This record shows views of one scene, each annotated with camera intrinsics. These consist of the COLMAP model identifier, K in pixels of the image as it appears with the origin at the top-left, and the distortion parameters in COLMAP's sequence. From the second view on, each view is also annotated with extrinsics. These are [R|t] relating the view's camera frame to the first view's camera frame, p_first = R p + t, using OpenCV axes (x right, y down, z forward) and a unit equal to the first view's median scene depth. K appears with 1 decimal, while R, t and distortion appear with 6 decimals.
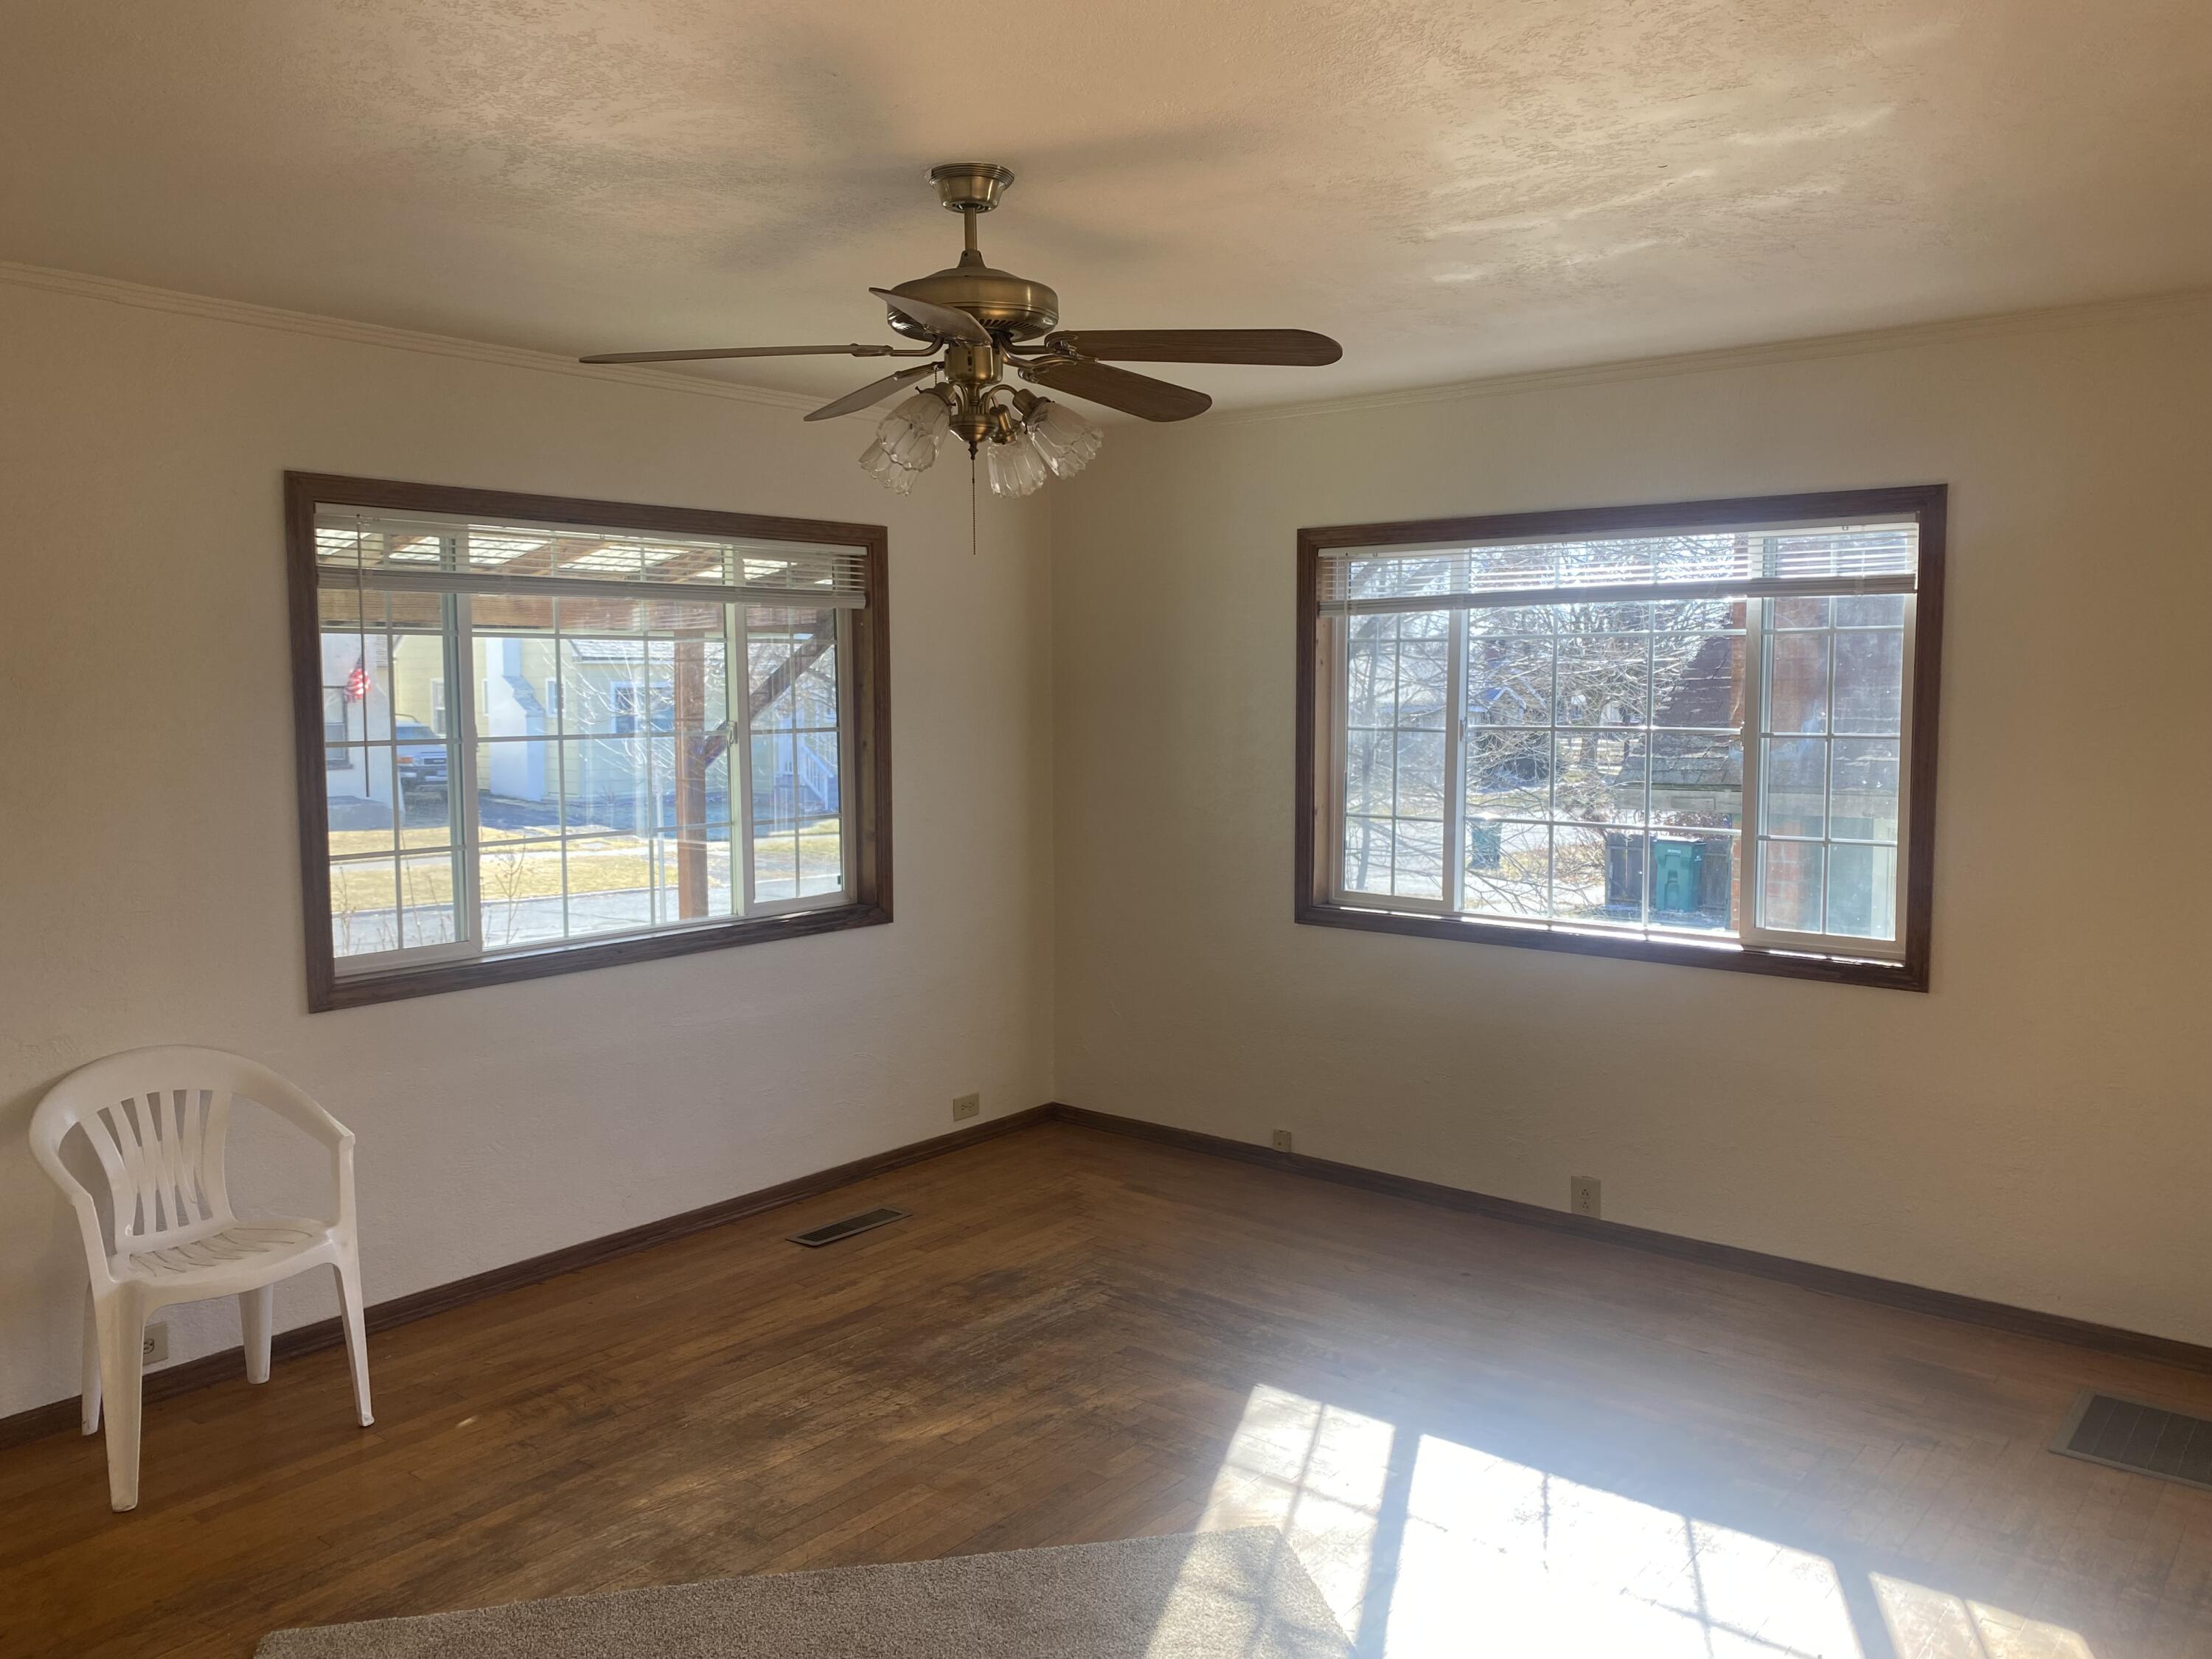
lens RADIAL K [[1691.5, 0, 1090.4], [0, 1691.5, 827.0], [0, 0, 1]] dist [0.030093, -0.027345]
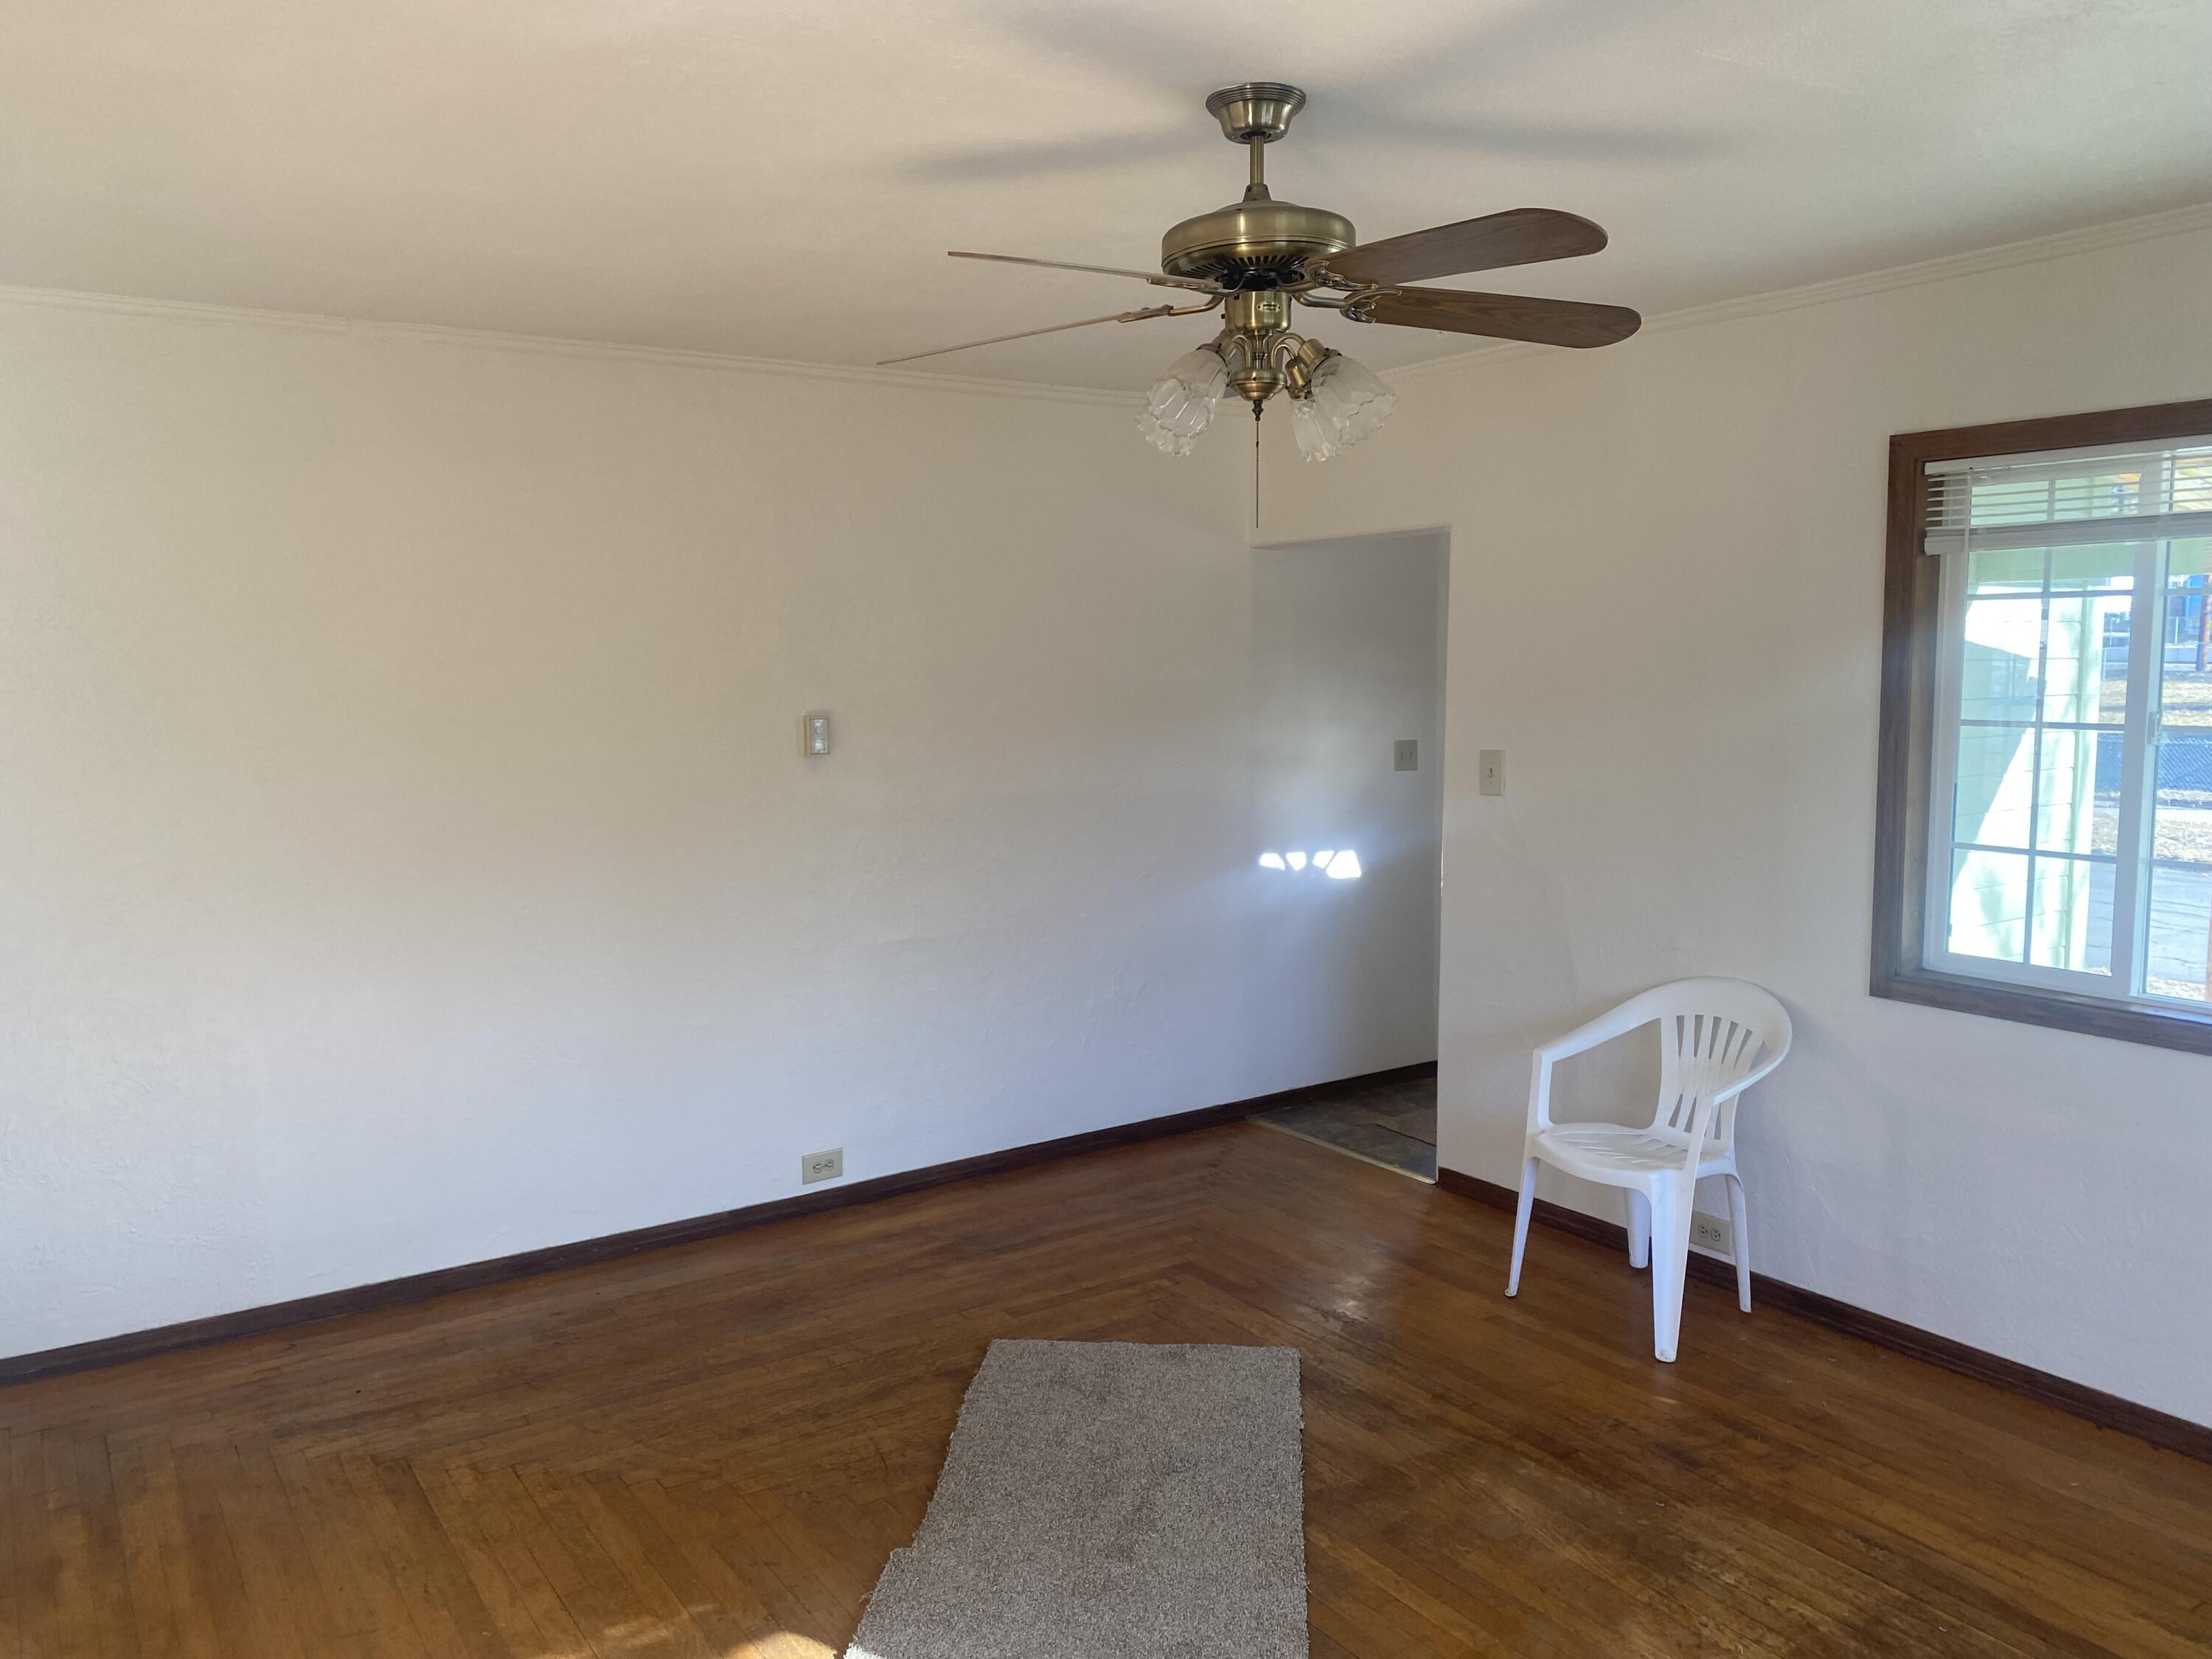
lens RADIAL K [[1691.5, 0, 1092.2], [0, 1691.5, 831.3], [0, 0, 1]] dist [0.030093, -0.027345]
pose [[-0.288657, 0.111512, -0.950917, 0.613148], [-0.071516, 0.987908, 0.137559, -0.088751], [0.954758, 0.107713, -0.277192, 0.874094]]
